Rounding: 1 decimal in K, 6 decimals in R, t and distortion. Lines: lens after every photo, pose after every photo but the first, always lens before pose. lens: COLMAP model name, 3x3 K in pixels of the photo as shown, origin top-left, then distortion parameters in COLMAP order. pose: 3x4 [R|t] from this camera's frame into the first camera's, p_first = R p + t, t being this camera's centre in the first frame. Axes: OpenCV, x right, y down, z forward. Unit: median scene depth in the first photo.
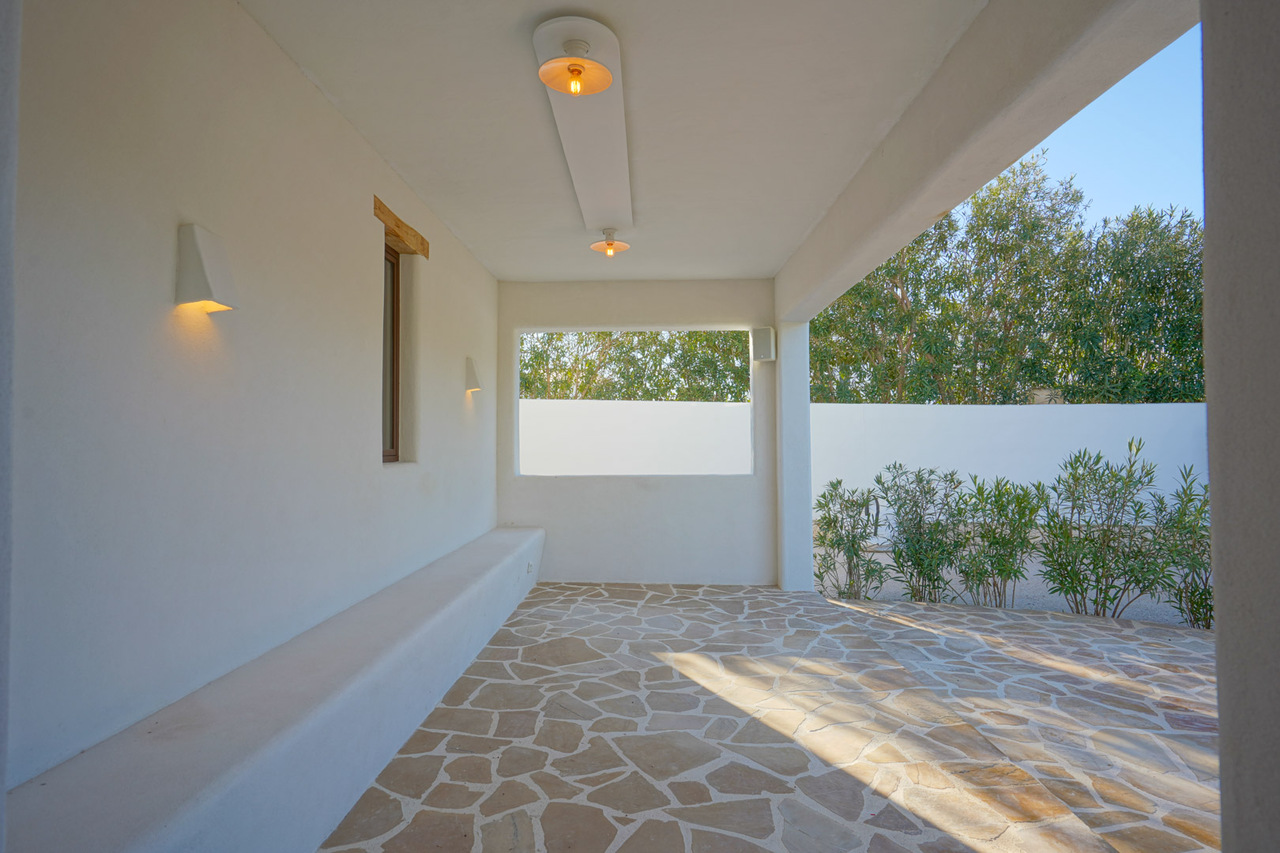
lens RADIAL K [[693.2, 0, 641.1], [0, 693.2, 426.4], [0, 0, 1]] dist [0.008081, 0.001567]
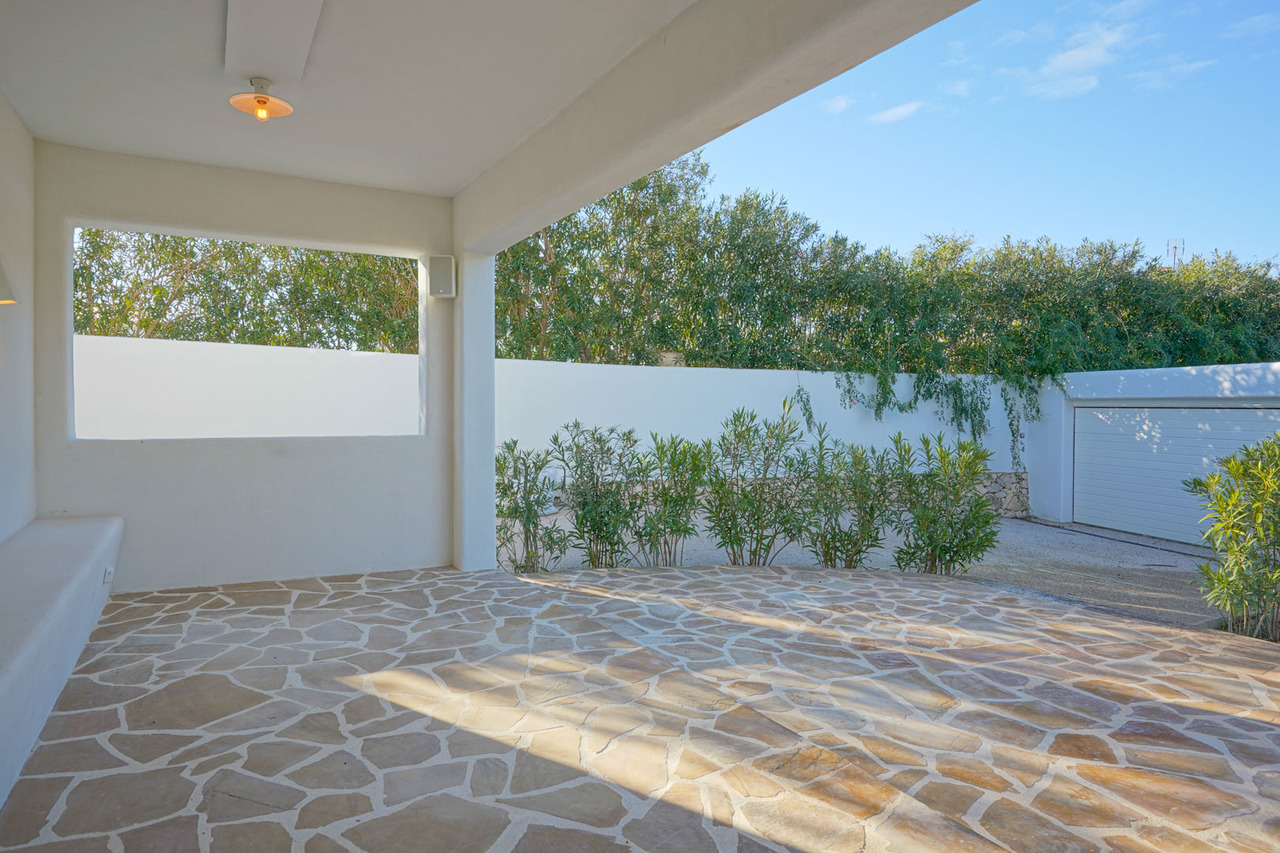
lens RADIAL K [[760.3, 0, 643.1], [0, 760.3, 420.6], [0, 0, 1]] dist [0.007824, 0.001166]
pose [[0.876422, -0.001319, 0.481542, -0.062818], [-0.022200, 0.998822, 0.043140, 0.009757], [-0.481031, -0.048499, 0.875361, 0.112916]]
